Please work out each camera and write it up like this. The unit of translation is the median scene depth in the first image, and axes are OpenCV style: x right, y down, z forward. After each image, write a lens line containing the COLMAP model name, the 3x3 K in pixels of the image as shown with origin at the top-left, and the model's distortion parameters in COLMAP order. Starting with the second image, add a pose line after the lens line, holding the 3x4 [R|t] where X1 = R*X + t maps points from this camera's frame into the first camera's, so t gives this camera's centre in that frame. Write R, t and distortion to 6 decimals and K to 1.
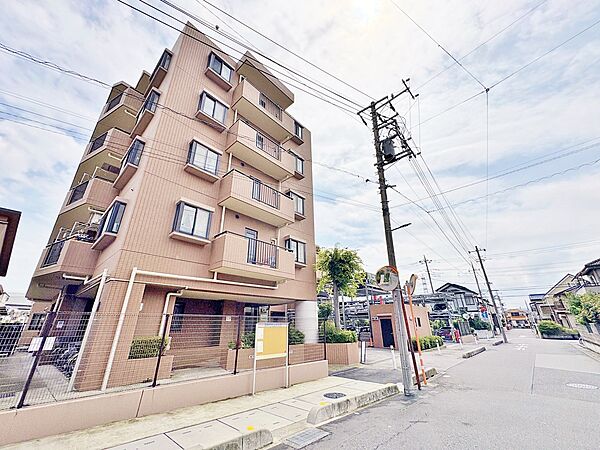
lens RADIAL K [[238.6, 0, 299.2], [0, 238.6, 226.4], [0, 0, 1]] dist [-0.000559, -0.000367]
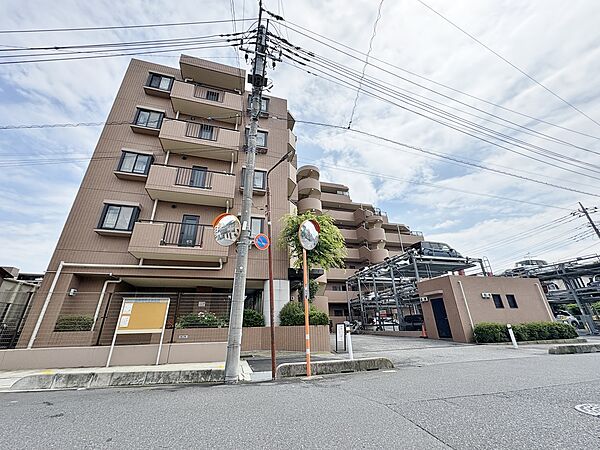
lens RADIAL K [[238.6, 0, 299.9], [0, 238.6, 224.3], [0, 0, 1]] dist [-0.000559, -0.000367]
pose [[0.854647, -0.214281, -0.472929, 0.819528], [0.213367, 0.975346, -0.056340, 0.252798], [0.473342, -0.052757, 0.879297, 0.385581]]
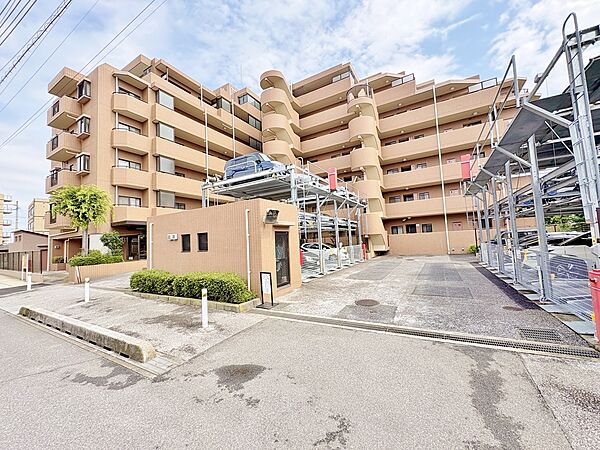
lens RADIAL K [[238.6, 0, 300.1], [0, 238.6, 224.4], [0, 0, 1]] dist [-0.000559, -0.000367]
pose [[0.218787, -0.070104, -0.973251, 2.191825], [0.418940, 0.907557, 0.028806, 0.971114], [0.881261, -0.414036, 0.227931, 2.389093]]
